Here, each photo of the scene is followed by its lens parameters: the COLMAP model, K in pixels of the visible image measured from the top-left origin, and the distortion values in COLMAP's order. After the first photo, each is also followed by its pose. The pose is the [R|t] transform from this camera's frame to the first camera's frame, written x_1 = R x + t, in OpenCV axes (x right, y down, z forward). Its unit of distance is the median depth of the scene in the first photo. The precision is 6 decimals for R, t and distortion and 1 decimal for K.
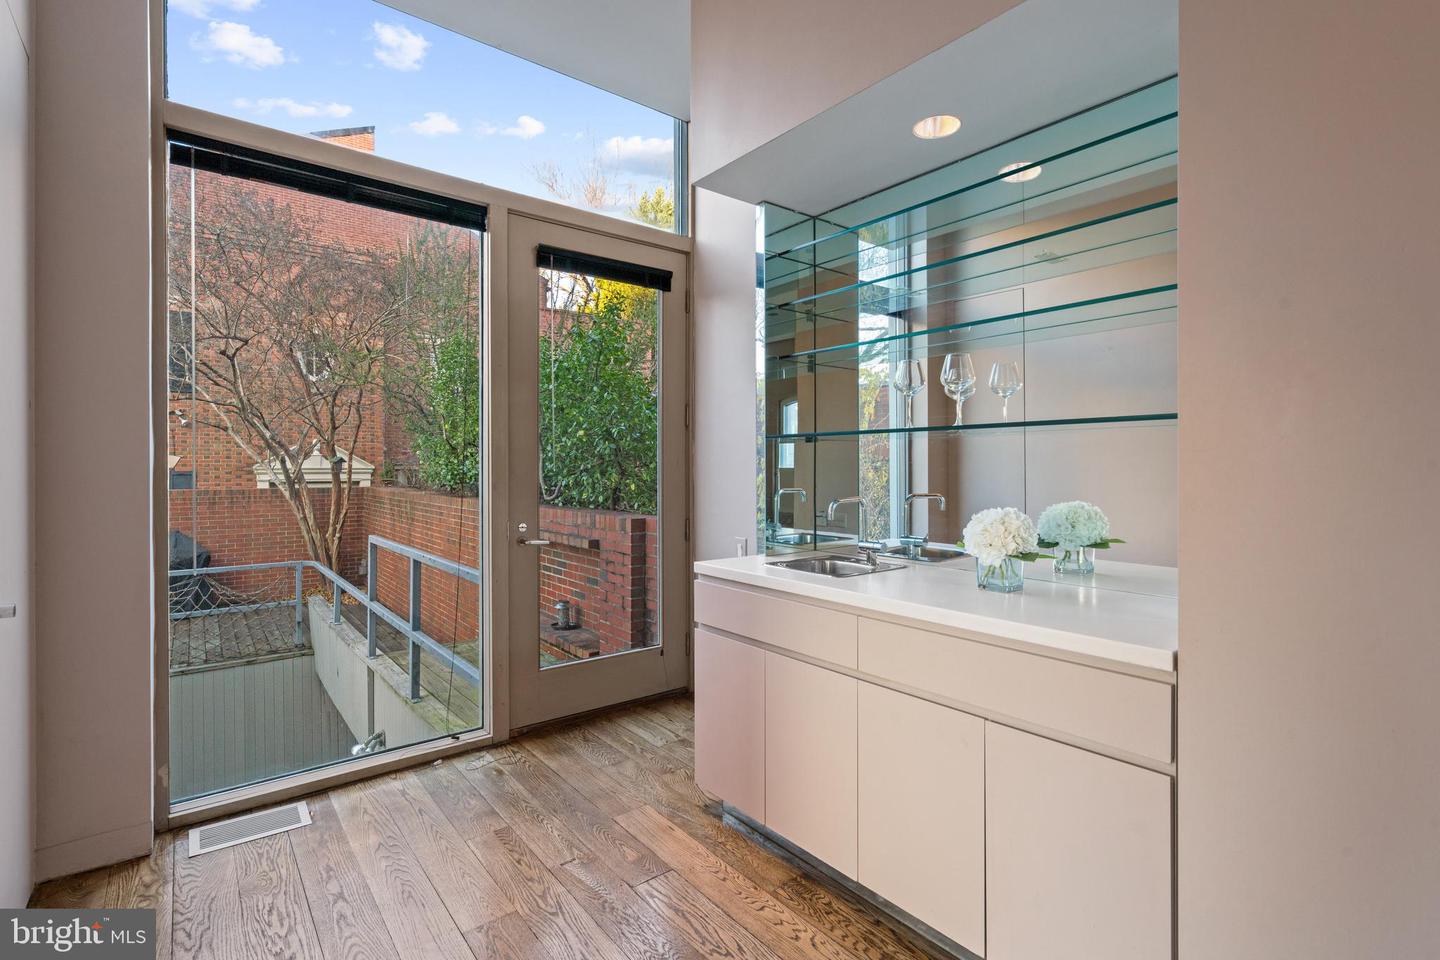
lens RADIAL K [[664.3, 0, 717.3], [0, 664.3, 469.9], [0, 0, 1]] dist [-0.003959, -0.000317]
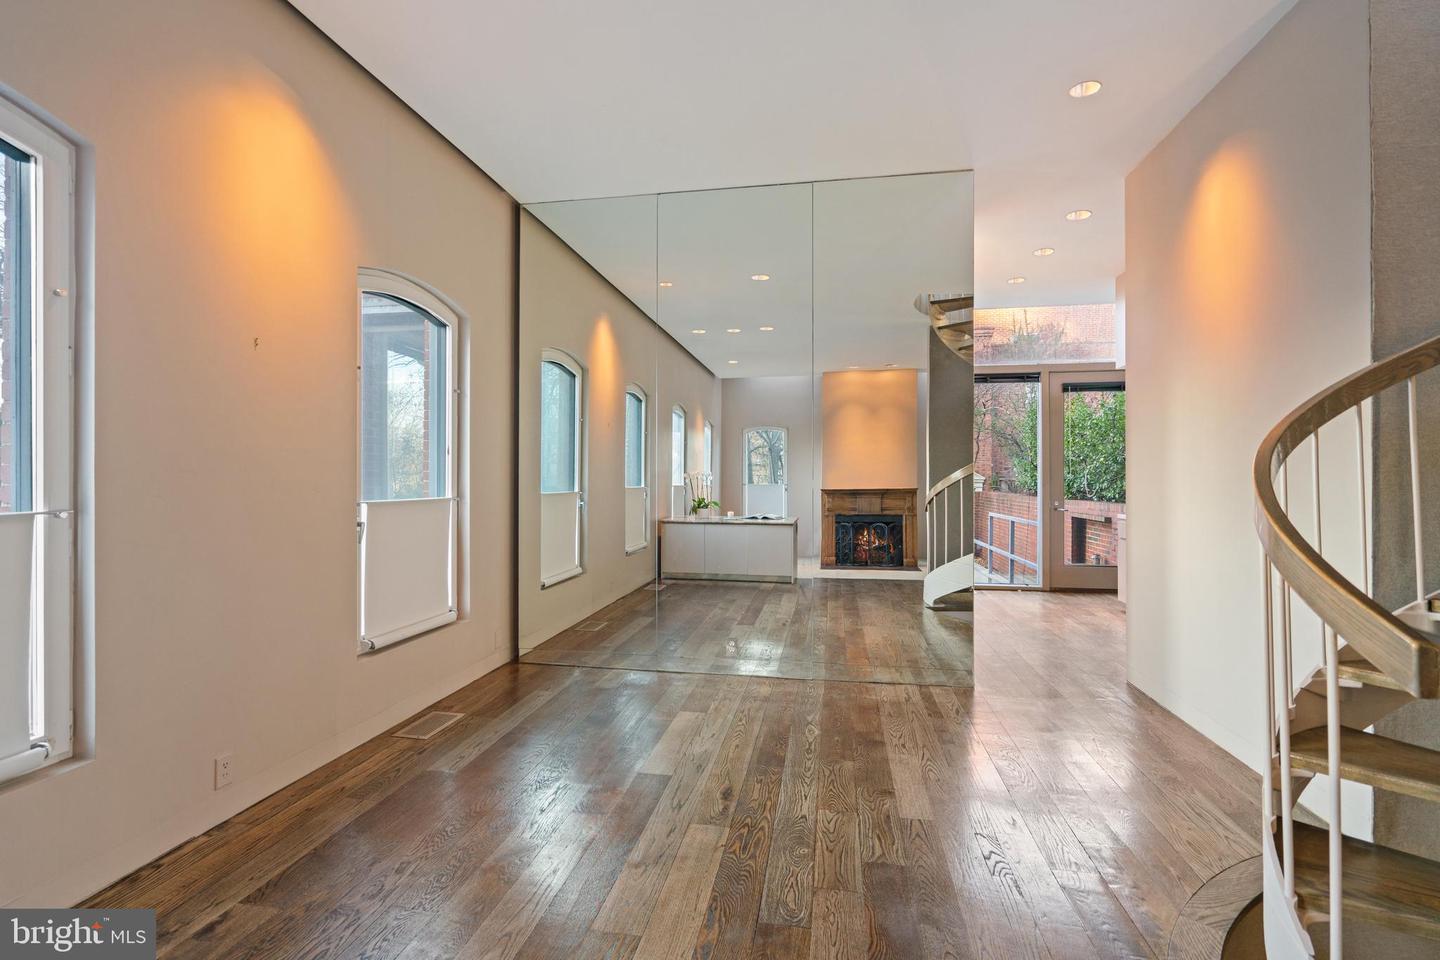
lens RADIAL K [[664.3, 0, 716.2], [0, 664.3, 475.1], [0, 0, 1]] dist [-0.003959, -0.000317]
pose [[0.659087, -0.004835, -0.752052, 0.465323], [-0.002051, 0.999964, -0.008227, 0.004699], [0.752064, 0.006965, 0.659053, -0.995579]]
